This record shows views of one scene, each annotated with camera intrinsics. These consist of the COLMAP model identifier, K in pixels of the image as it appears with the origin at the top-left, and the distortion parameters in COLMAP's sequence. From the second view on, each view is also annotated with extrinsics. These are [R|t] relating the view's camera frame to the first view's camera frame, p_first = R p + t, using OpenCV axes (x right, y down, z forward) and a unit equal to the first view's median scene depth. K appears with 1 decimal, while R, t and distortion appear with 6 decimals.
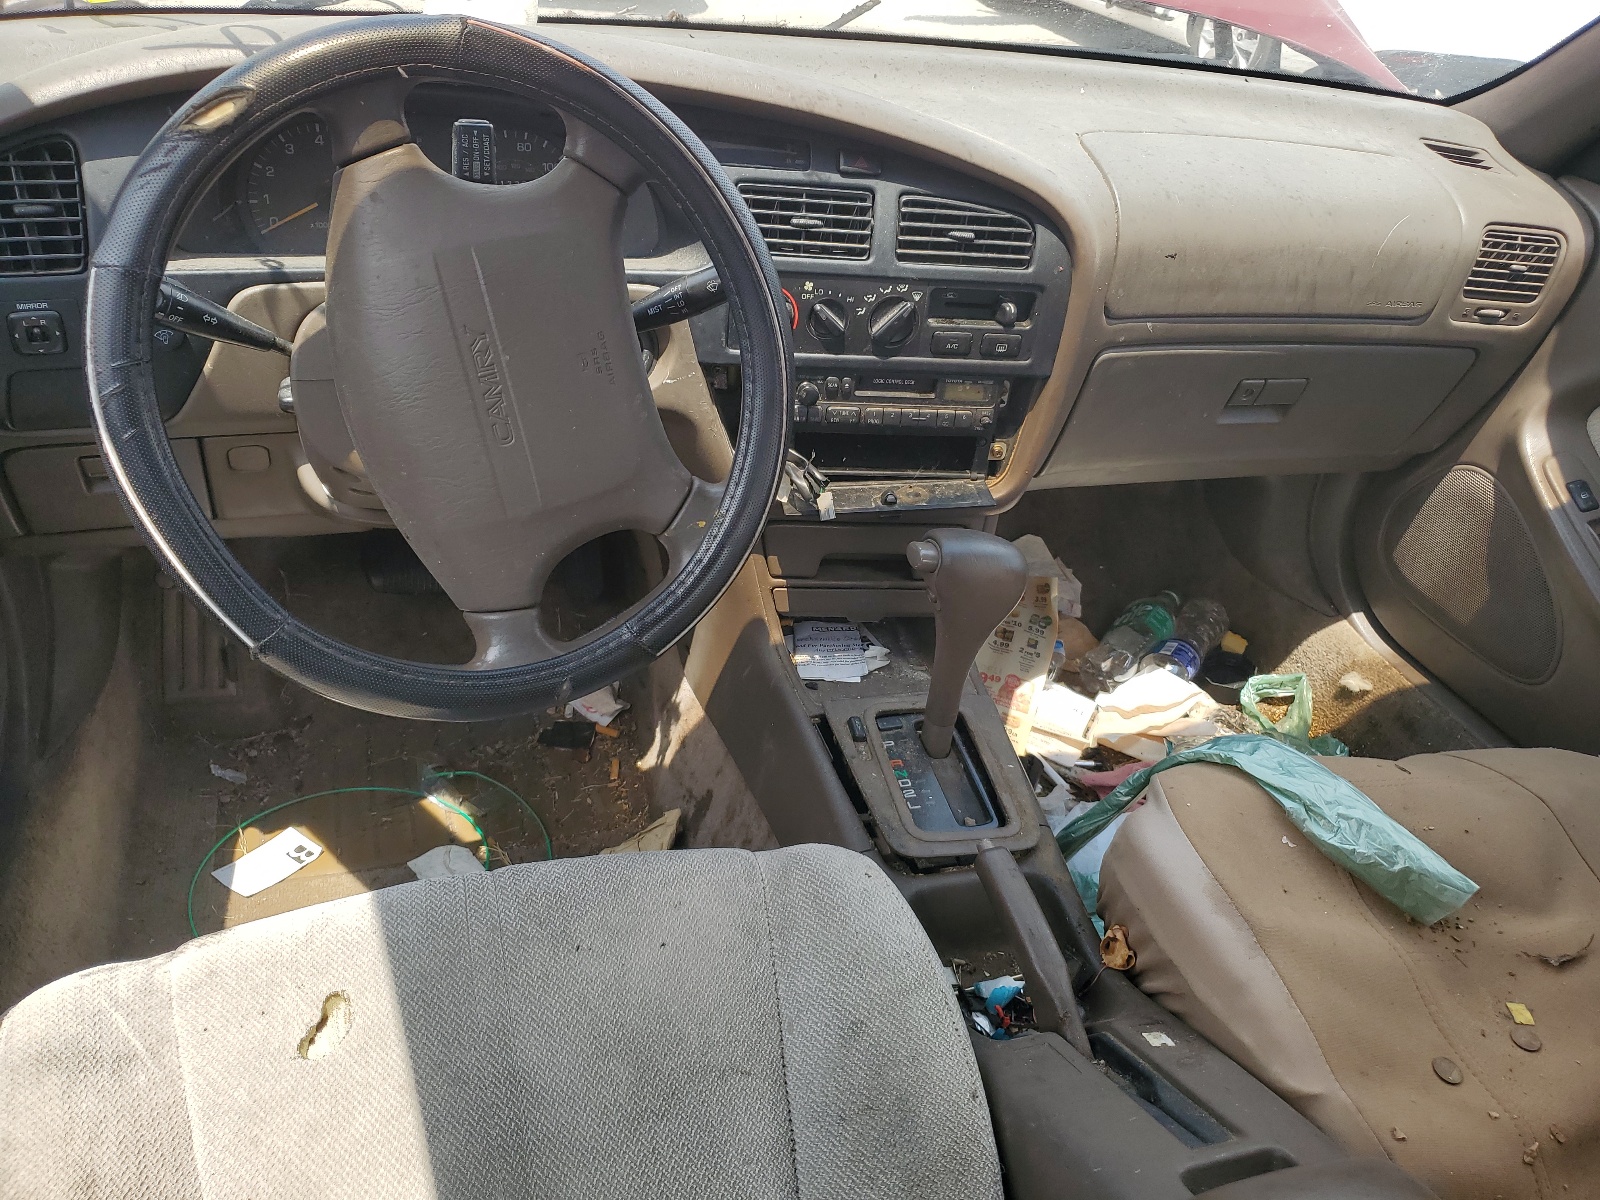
lens RADIAL K [[1330.8, 0, 800.0], [0, 1330.8, 600.0], [0, 0, 1]] dist [-0.001579, -0.001875]
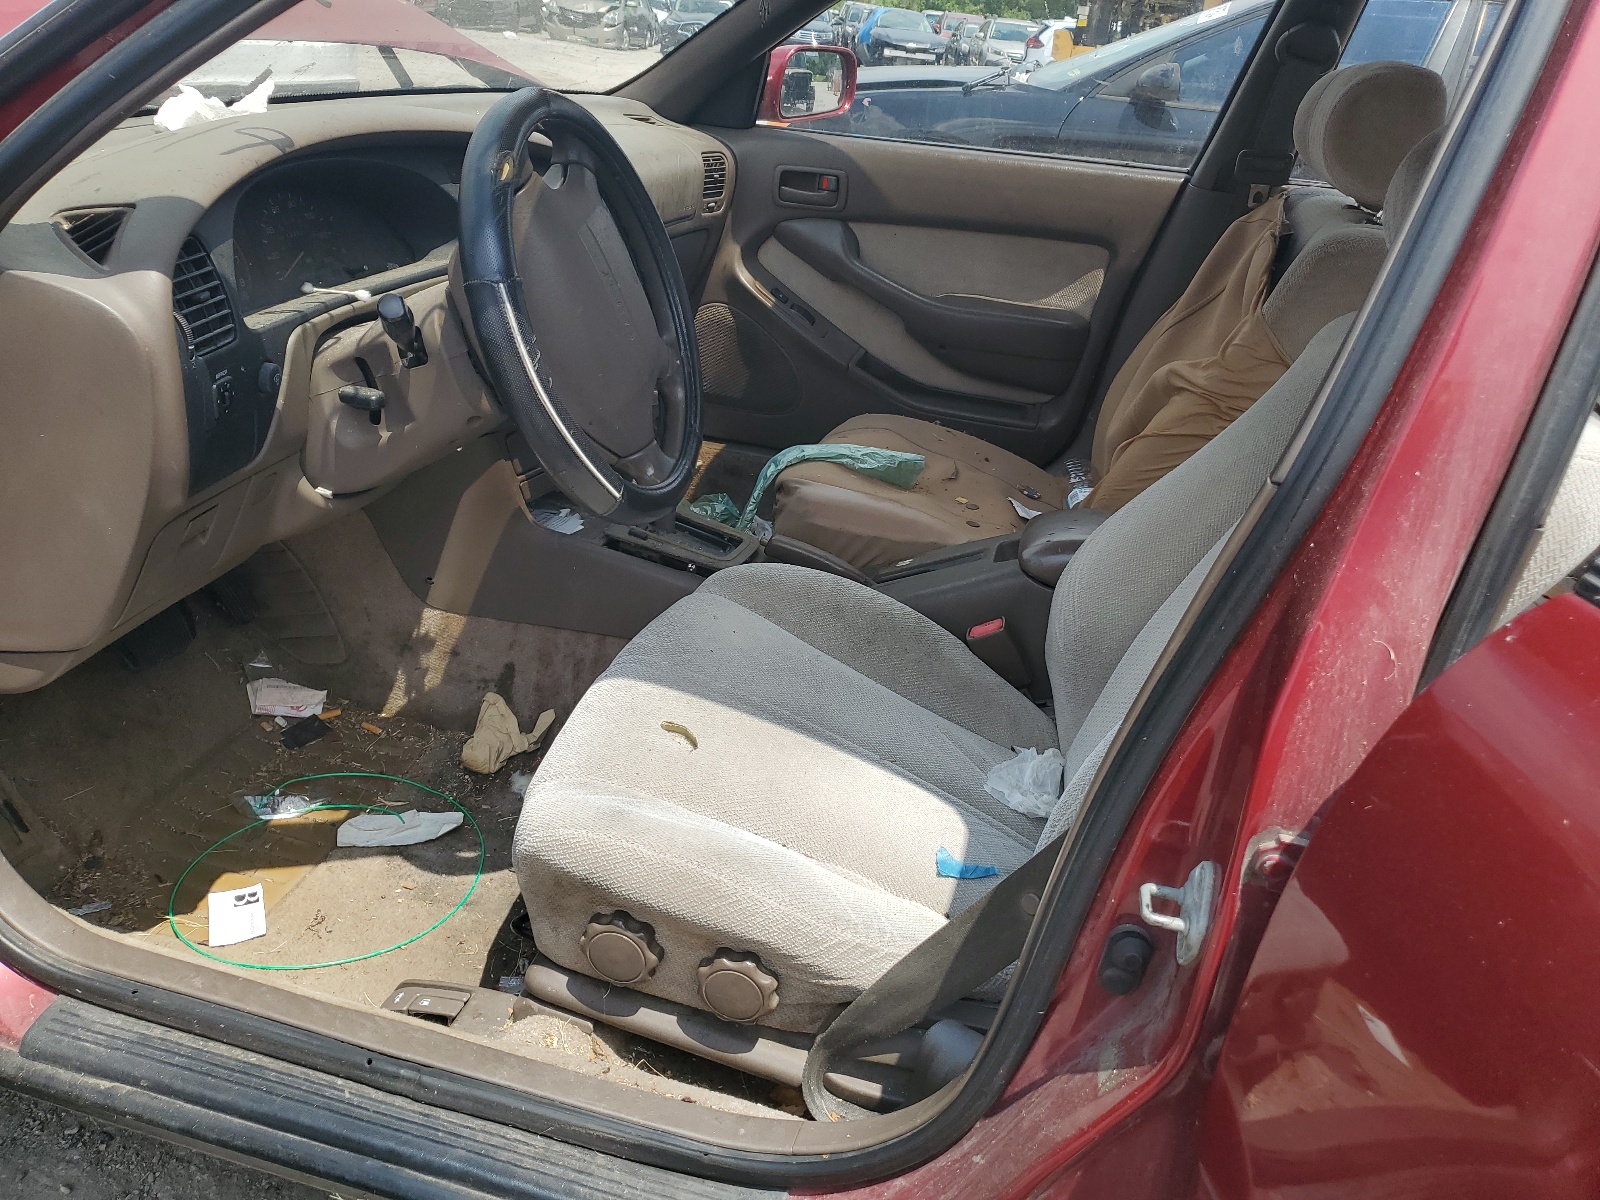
lens RADIAL K [[1330.8, 0, 800.0], [0, 1330.8, 600.0], [0, 0, 1]] dist [-0.001579, -0.001875]
pose [[0.534746, -0.405639, 0.741285, -0.853223], [0.429220, 0.886040, 0.175222, -0.017819], [-0.727885, 0.224475, 0.647915, -0.068866]]
